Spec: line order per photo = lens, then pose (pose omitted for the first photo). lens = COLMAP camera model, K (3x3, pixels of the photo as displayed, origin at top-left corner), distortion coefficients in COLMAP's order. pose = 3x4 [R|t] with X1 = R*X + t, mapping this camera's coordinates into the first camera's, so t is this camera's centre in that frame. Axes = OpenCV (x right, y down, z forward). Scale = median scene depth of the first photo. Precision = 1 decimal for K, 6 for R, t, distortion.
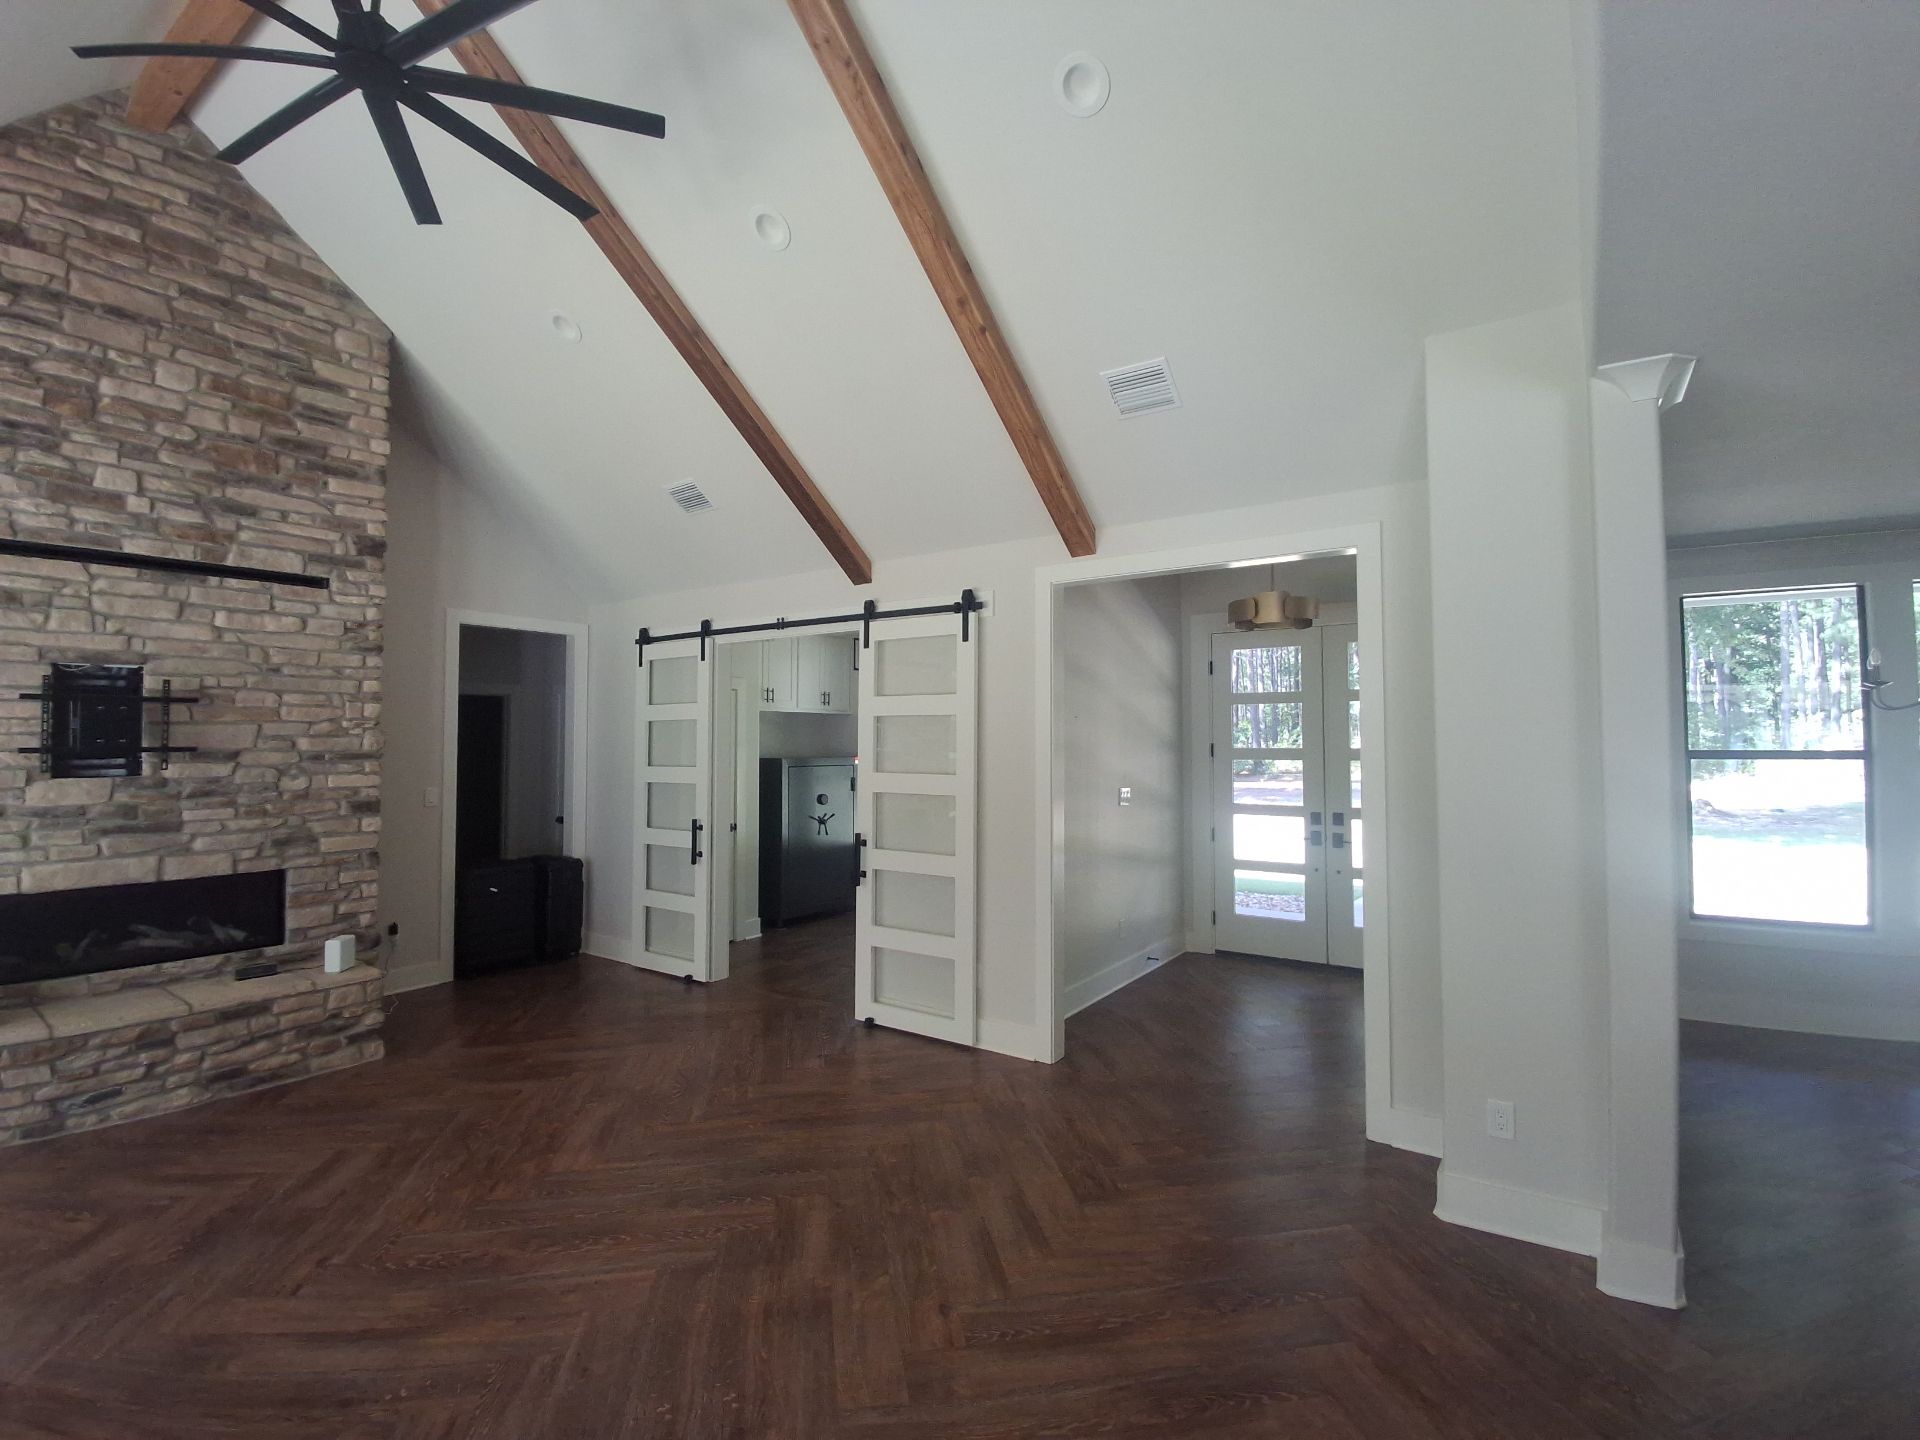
lens RADIAL K [[867.2, 0, 960.8], [0, 867.2, 706.5], [0, 0, 1]] dist [0.026817, -0.039630]
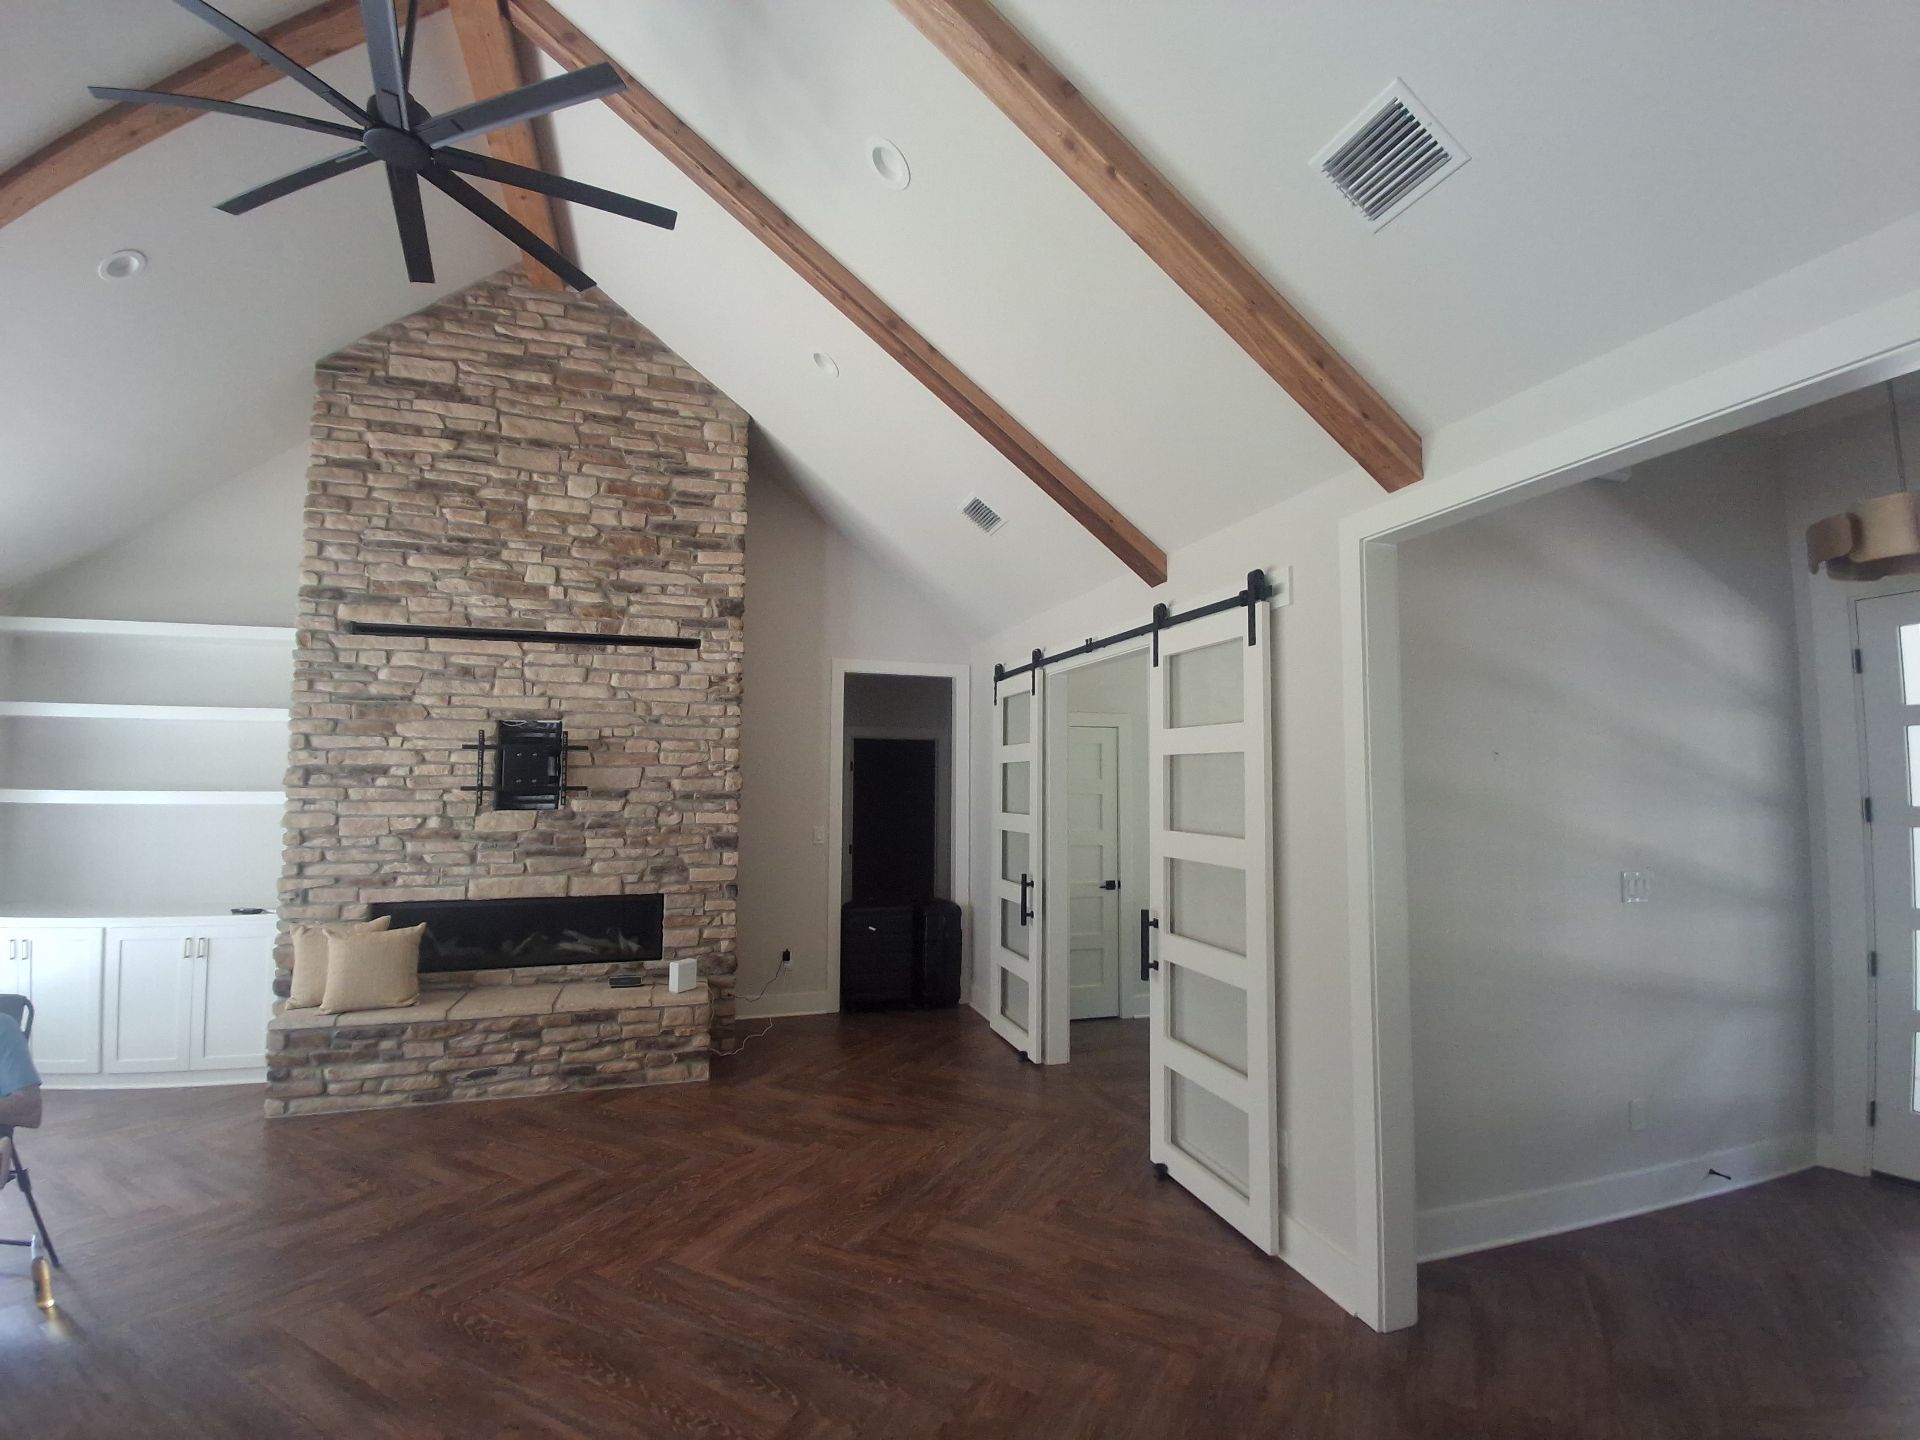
lens RADIAL K [[869.3, 0, 961.2], [0, 869.3, 707.9], [0, 0, 1]] dist [0.011564, -0.024091]
pose [[0.786822, -0.044130, -0.615600, 0.272570], [0.015165, 0.998522, -0.052197, 0.008422], [0.616993, 0.031734, 0.786328, 0.352964]]
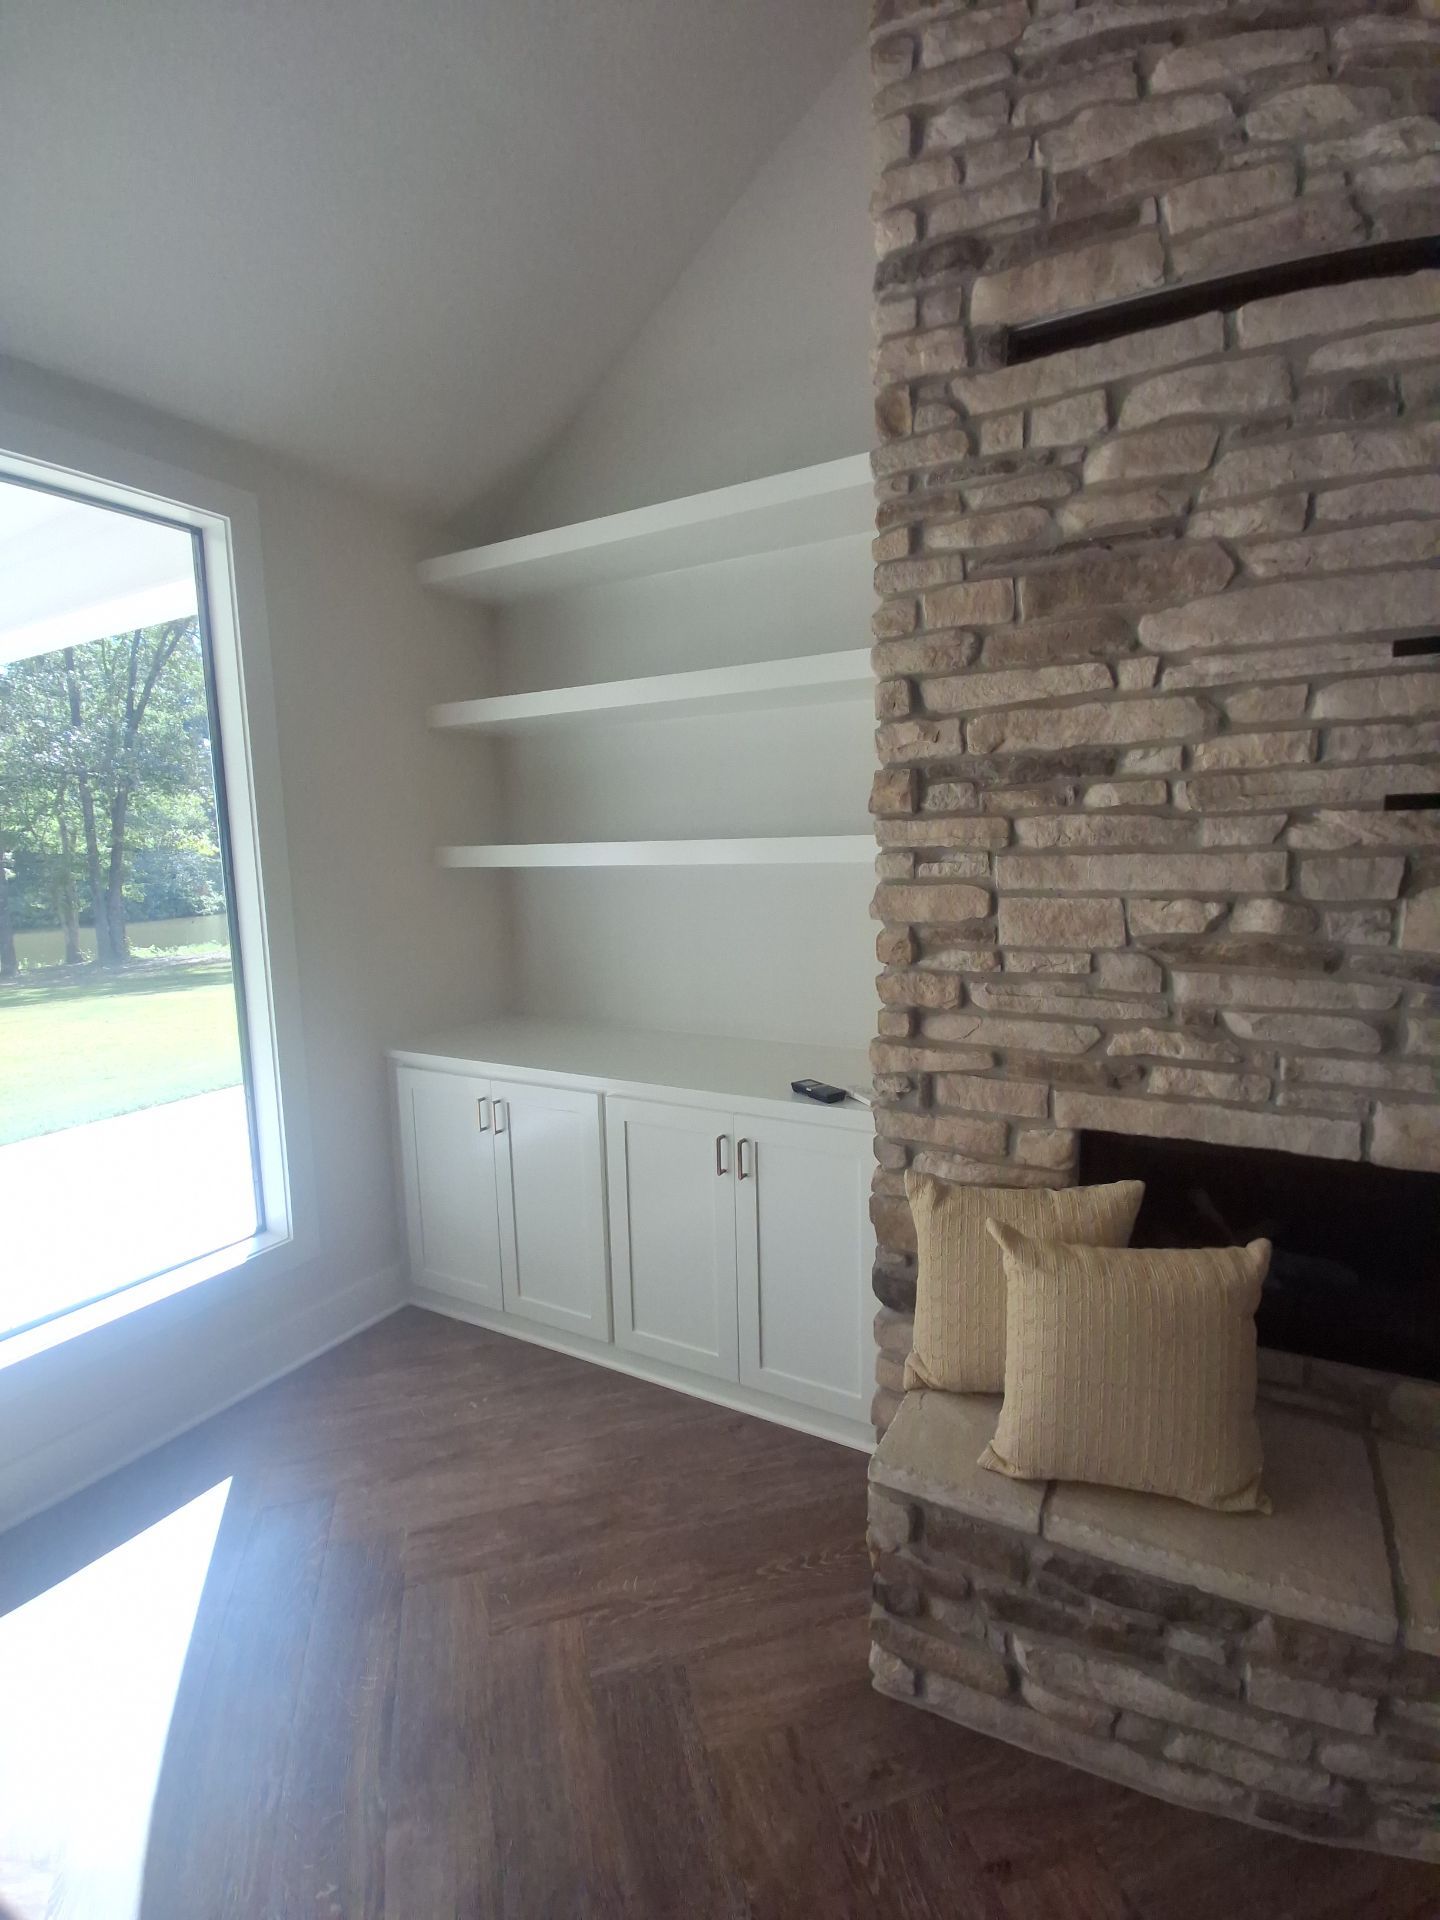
lens RADIAL K [[867.2, 0, 732.7], [0, 867.2, 952.8], [0, 0, 1]] dist [0.026817, -0.039630]
pose [[0.102965, 0.122396, -0.987126, -0.652163], [0.055496, 0.990148, 0.128560, 0.044653], [0.993136, -0.068018, 0.095158, 0.575727]]
